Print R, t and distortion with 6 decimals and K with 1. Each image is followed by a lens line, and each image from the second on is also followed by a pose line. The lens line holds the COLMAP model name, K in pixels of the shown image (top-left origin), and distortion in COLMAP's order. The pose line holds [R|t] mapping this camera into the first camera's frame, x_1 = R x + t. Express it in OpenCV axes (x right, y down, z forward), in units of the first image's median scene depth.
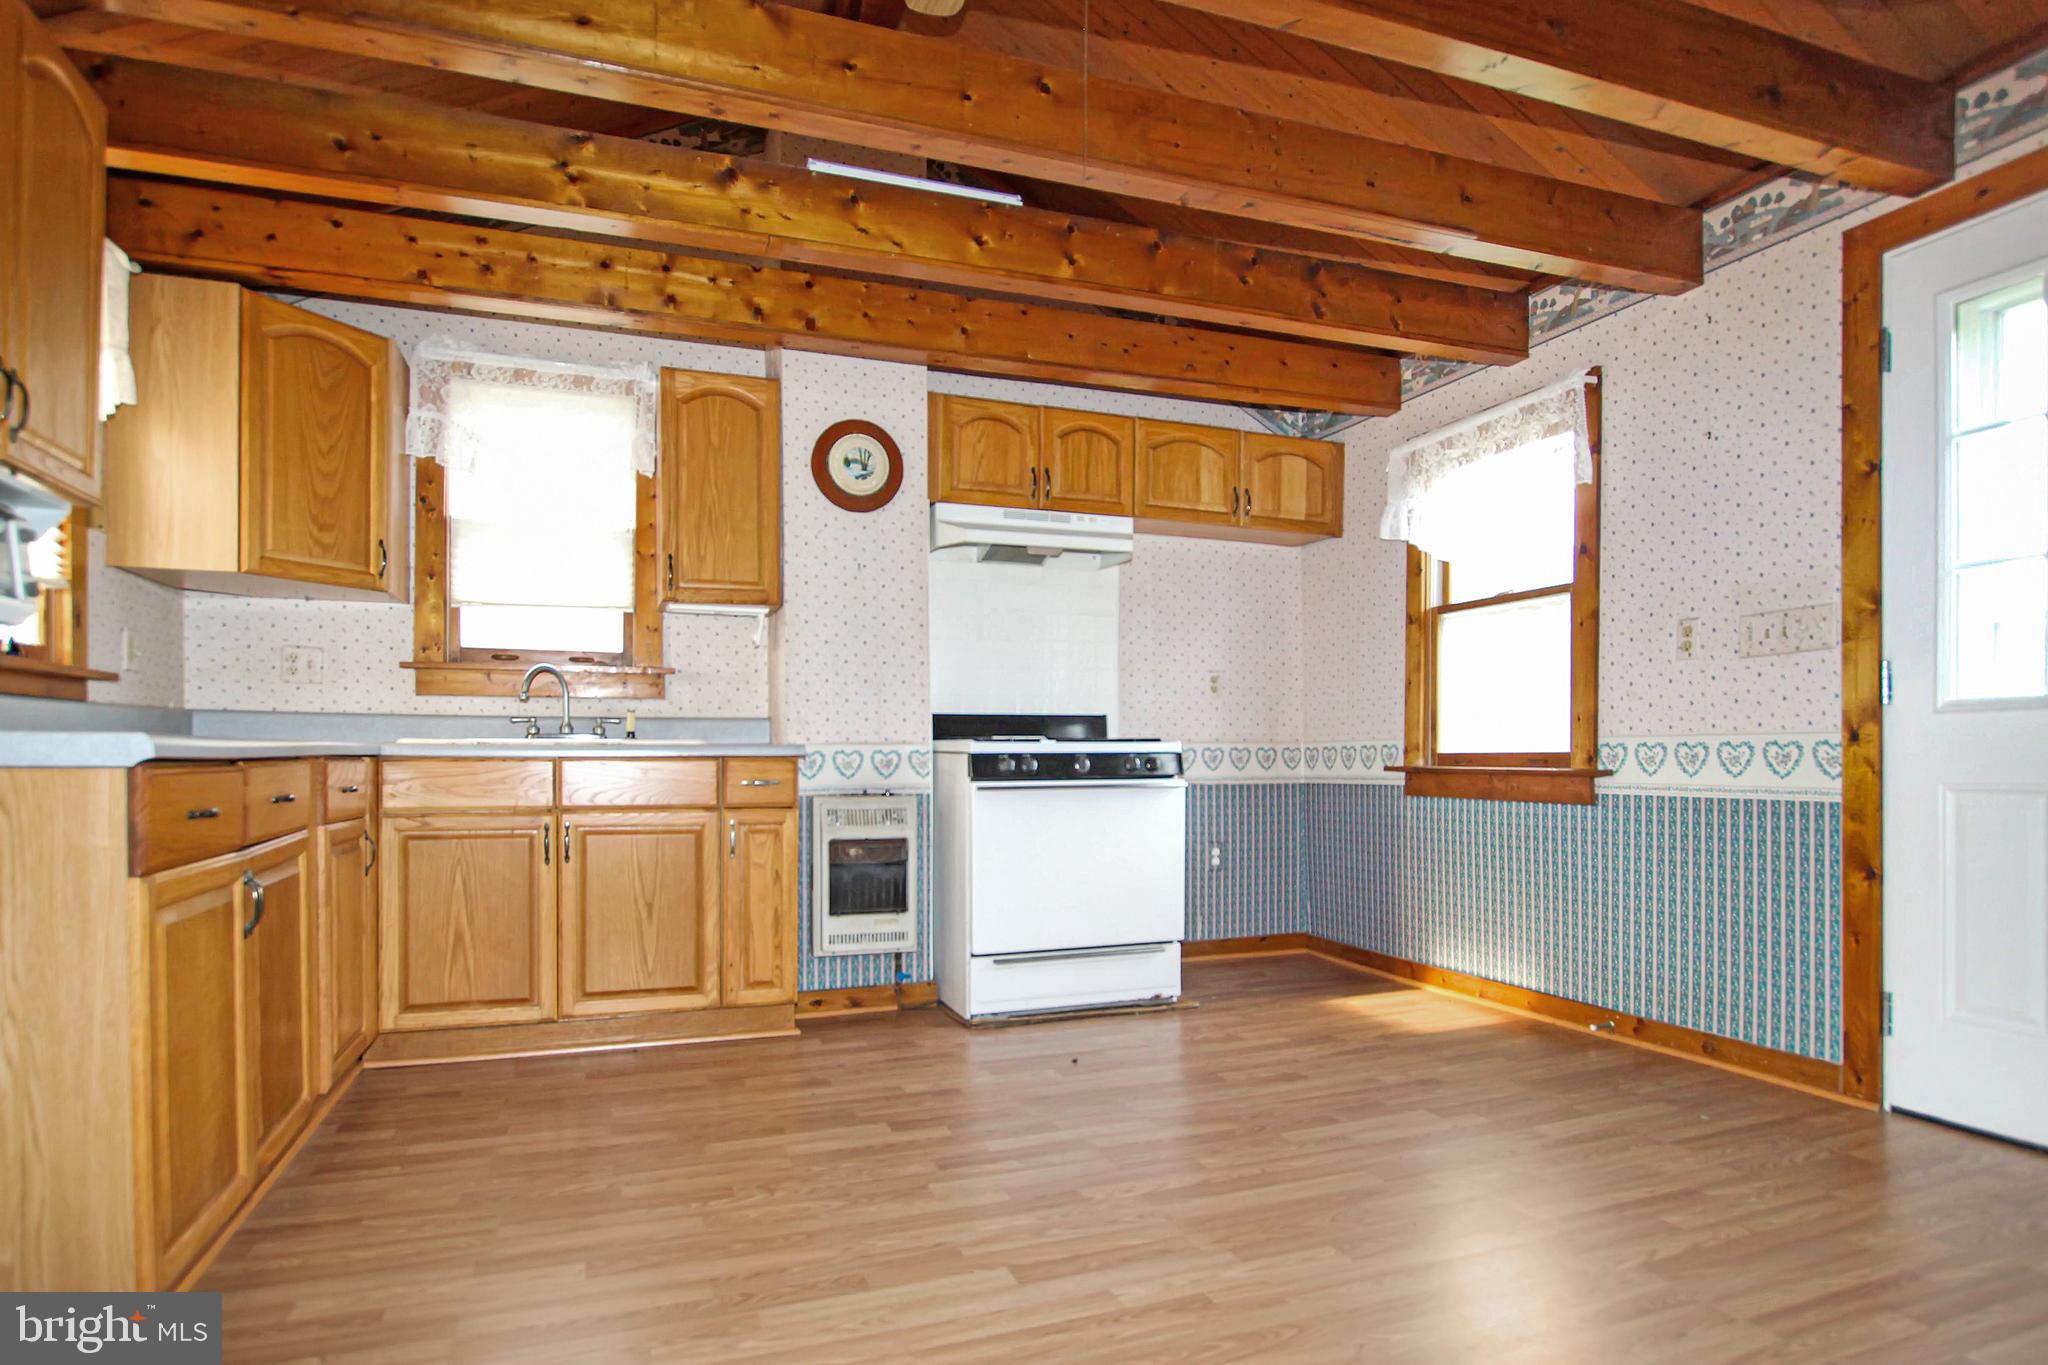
lens RADIAL K [[1099.9, 0, 1015.5], [0, 1099.9, 734.1], [0, 0, 1]] dist [-0.028294, -0.000156]
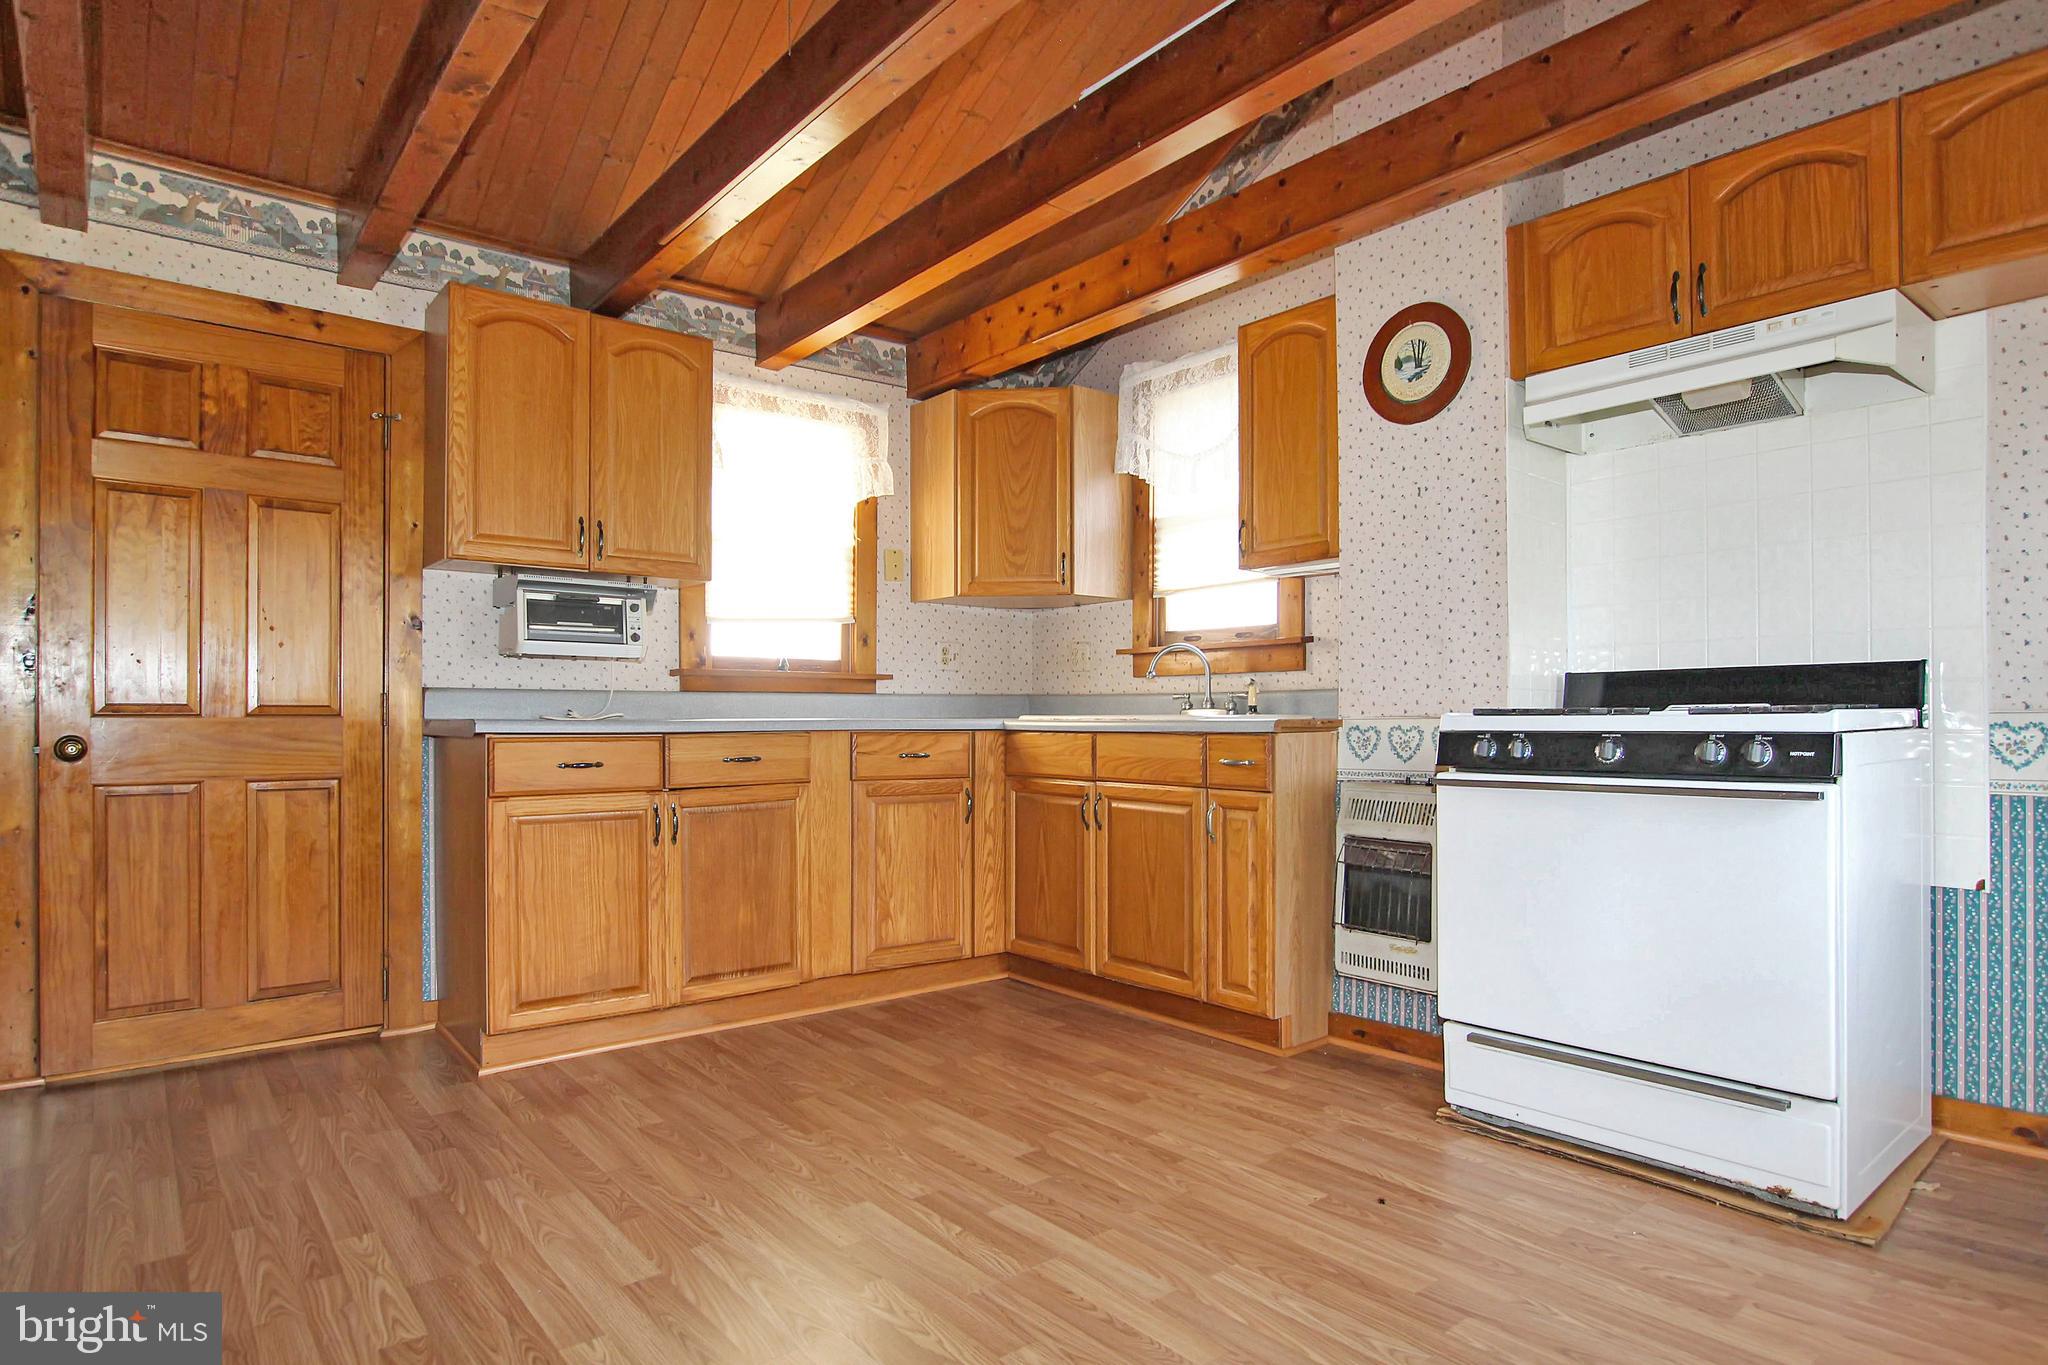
lens RADIAL K [[1091.8, 0, 1042.1], [0, 1091.8, 697.6], [0, 0, 1]] dist [-0.025204, 0.000633]
pose [[0.352629, -0.018621, -0.935578, 0.509165], [0.017050, 0.999764, -0.013472, 0.000340], [0.935608, -0.011201, 0.352863, 0.497228]]
